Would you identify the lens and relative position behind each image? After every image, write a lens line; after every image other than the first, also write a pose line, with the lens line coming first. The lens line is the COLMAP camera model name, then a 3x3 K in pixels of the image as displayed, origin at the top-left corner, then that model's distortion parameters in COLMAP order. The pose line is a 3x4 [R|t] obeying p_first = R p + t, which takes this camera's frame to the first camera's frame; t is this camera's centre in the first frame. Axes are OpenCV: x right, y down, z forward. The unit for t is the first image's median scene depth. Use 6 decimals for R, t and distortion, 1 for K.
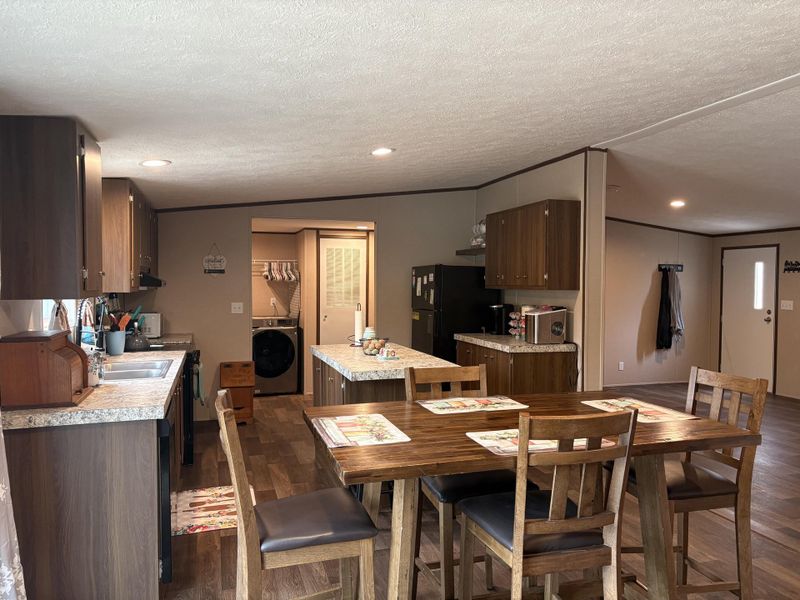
lens RADIAL K [[605.1, 0, 399.8], [0, 605.1, 302.2], [0, 0, 1]] dist [0.066452, -0.072864]
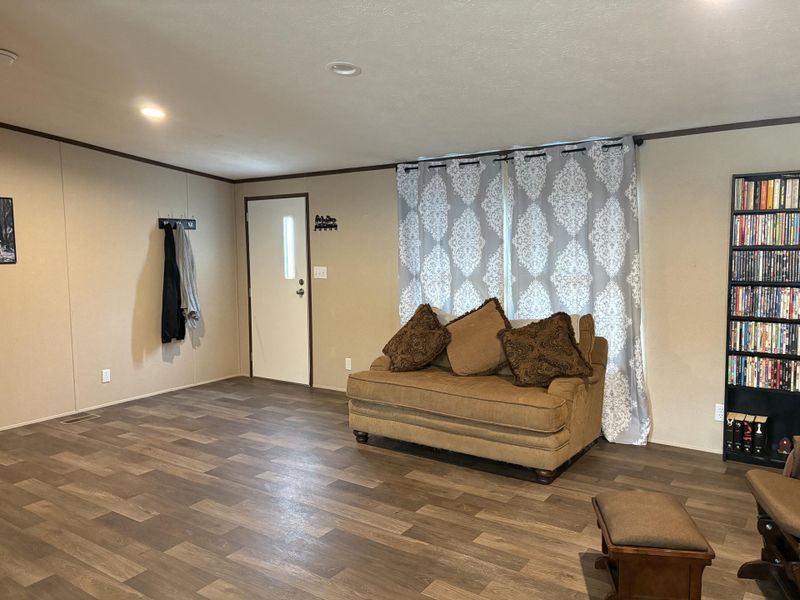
lens RADIAL K [[606.5, 0, 400.0], [0, 606.5, 300.0], [0, 0, 1]] dist [0.063844, -0.071694]
pose [[0.787363, -0.066585, 0.612883, 0.213436], [0.034978, 0.997374, 0.063420, -0.005174], [-0.615497, -0.028498, 0.787624, 0.298408]]
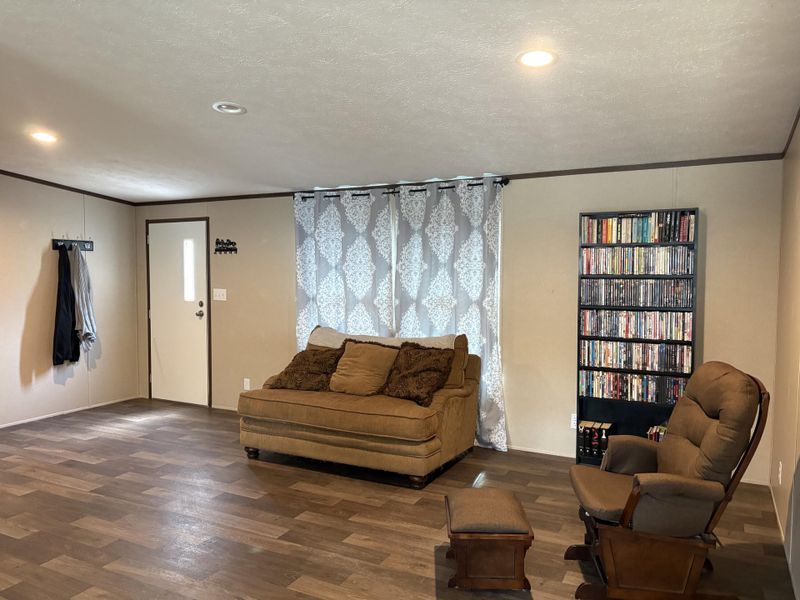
lens RADIAL K [[605.2, 0, 400.0], [0, 605.2, 300.0], [0, 0, 1]] dist [0.058305, -0.059065]
pose [[0.703238, -0.038800, 0.709895, 0.211512], [0.025235, 0.999243, 0.029617, -0.005288], [-0.710507, -0.002914, 0.703684, 0.252064]]
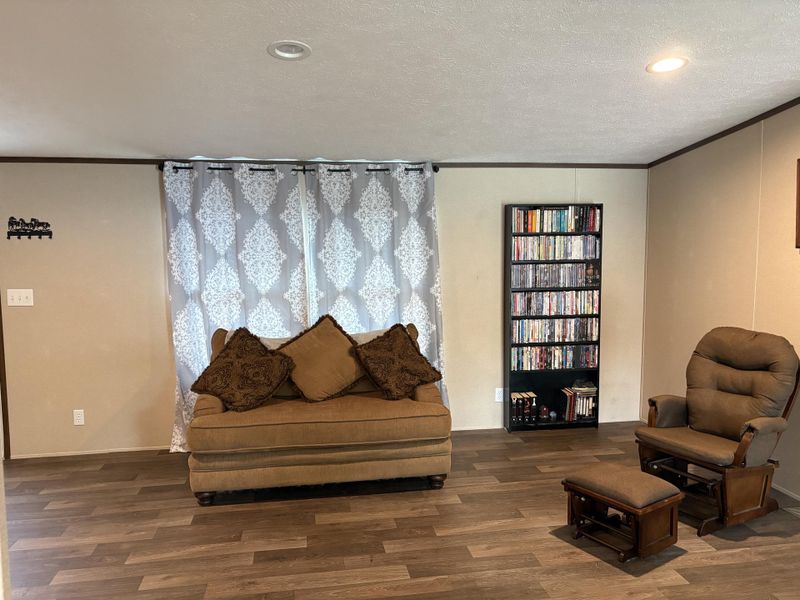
lens RADIAL K [[605.1, 0, 399.8], [0, 605.1, 302.2], [0, 0, 1]] dist [0.066452, -0.072864]
pose [[0.139338, -0.087832, 0.986342, 0.116399], [0.043010, 0.995656, 0.082585, -0.019818], [-0.989310, 0.030915, 0.142511, 0.523167]]
